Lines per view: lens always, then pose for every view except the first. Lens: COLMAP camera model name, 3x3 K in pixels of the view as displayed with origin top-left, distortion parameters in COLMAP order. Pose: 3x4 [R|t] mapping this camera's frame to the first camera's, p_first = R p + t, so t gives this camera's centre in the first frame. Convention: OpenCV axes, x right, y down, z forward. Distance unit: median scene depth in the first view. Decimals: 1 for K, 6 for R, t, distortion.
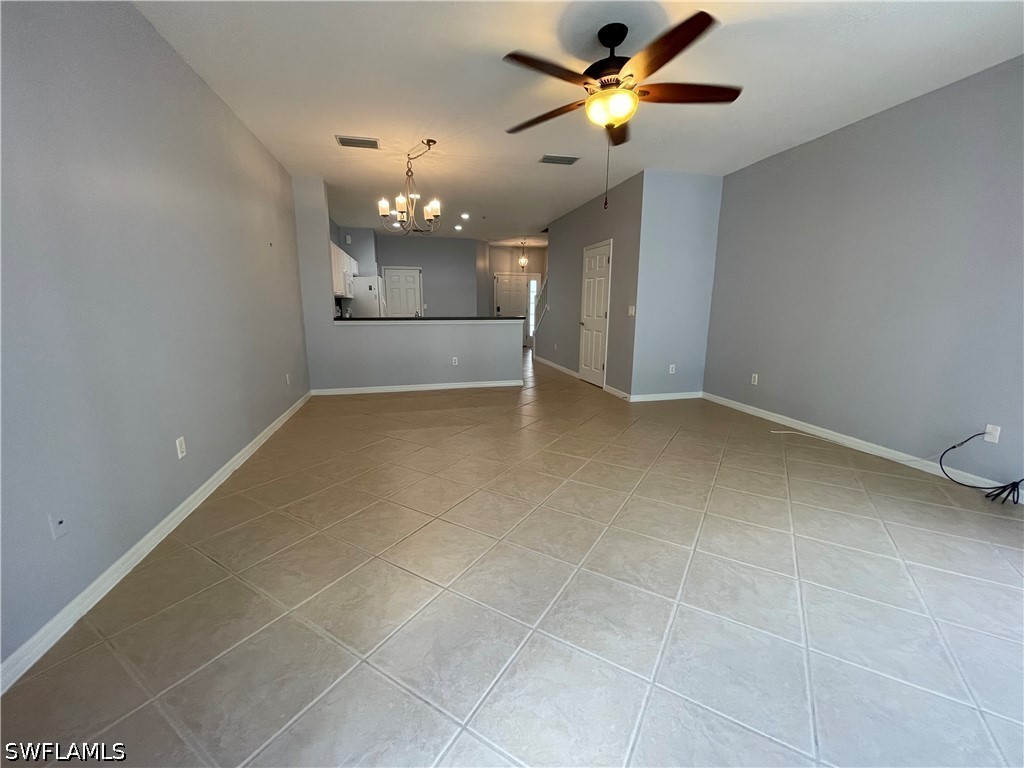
lens RADIAL K [[415.2, 0, 509.1], [0, 415.2, 386.9], [0, 0, 1]] dist [0.000440, 0.000451]
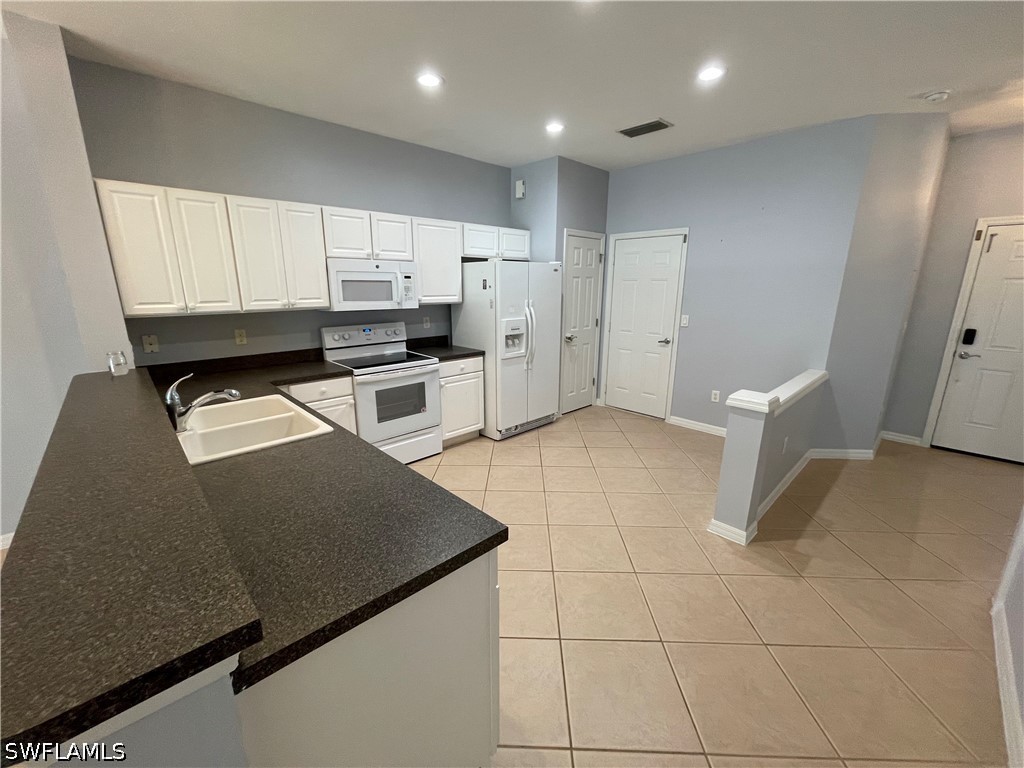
lens RADIAL K [[415.2, 0, 509.1], [0, 415.2, 386.9], [0, 0, 1]] dist [0.000440, 0.000451]
pose [[0.498661, 0.210742, -0.840788, 0.086156], [-0.170639, 0.974880, 0.143148, -0.156337], [0.849835, 0.072089, 0.522096, 0.622761]]
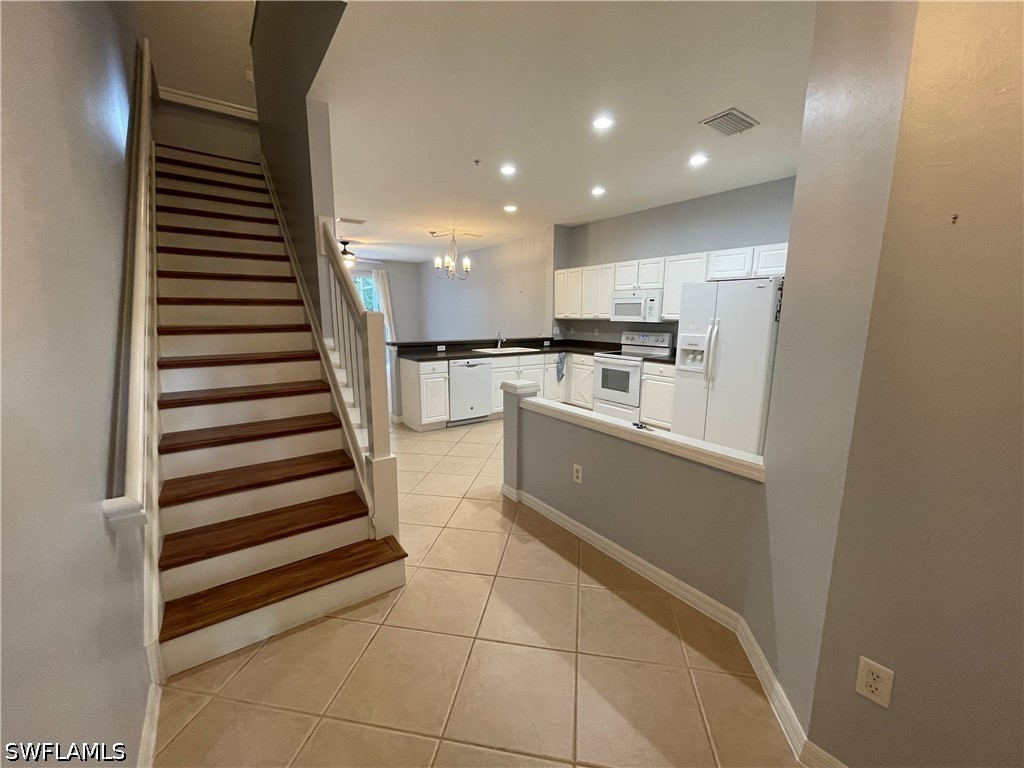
lens RADIAL K [[415.2, 0, 509.1], [0, 415.2, 386.9], [0, 0, 1]] dist [0.000440, 0.000451]
pose [[-0.928162, 0.057953, -0.367636, 0.077836], [-0.080046, 0.933601, 0.349259, -0.246255], [0.363466, 0.353596, -0.861895, 1.137036]]
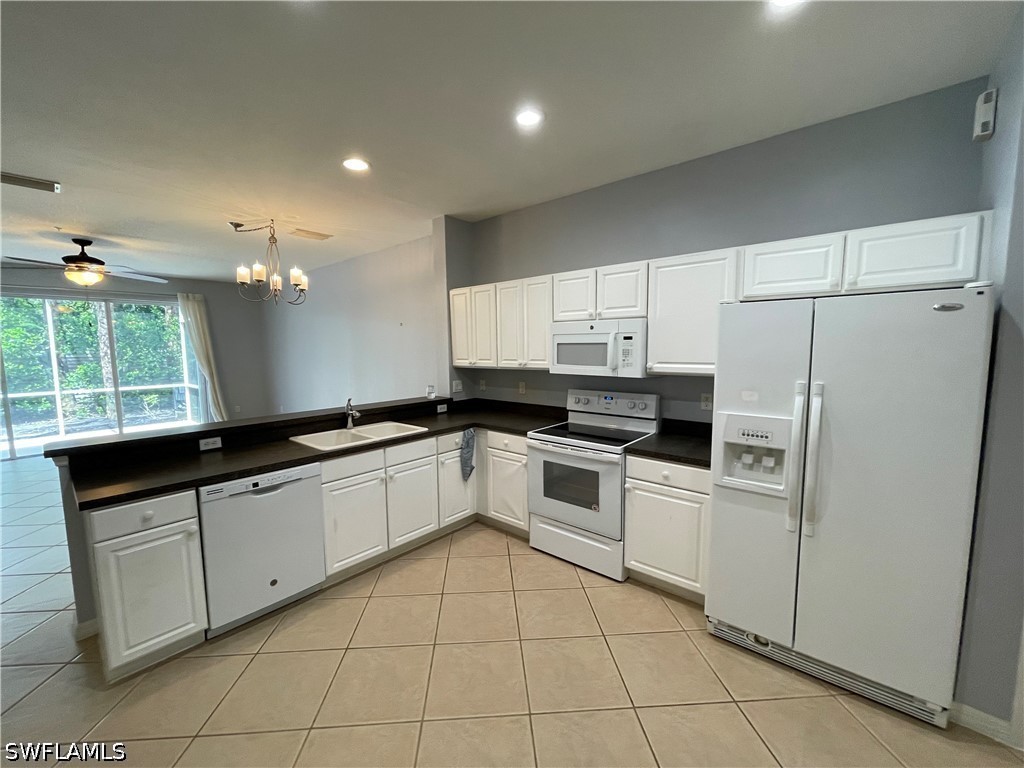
lens RADIAL K [[415.2, 0, 509.1], [0, 415.2, 386.9], [0, 0, 1]] dist [0.000440, 0.000451]
pose [[-0.816810, 0.063211, -0.573433, -0.049447], [-0.104769, 0.961198, 0.255191, -0.213161], [0.567313, 0.268521, -0.778494, 0.907054]]
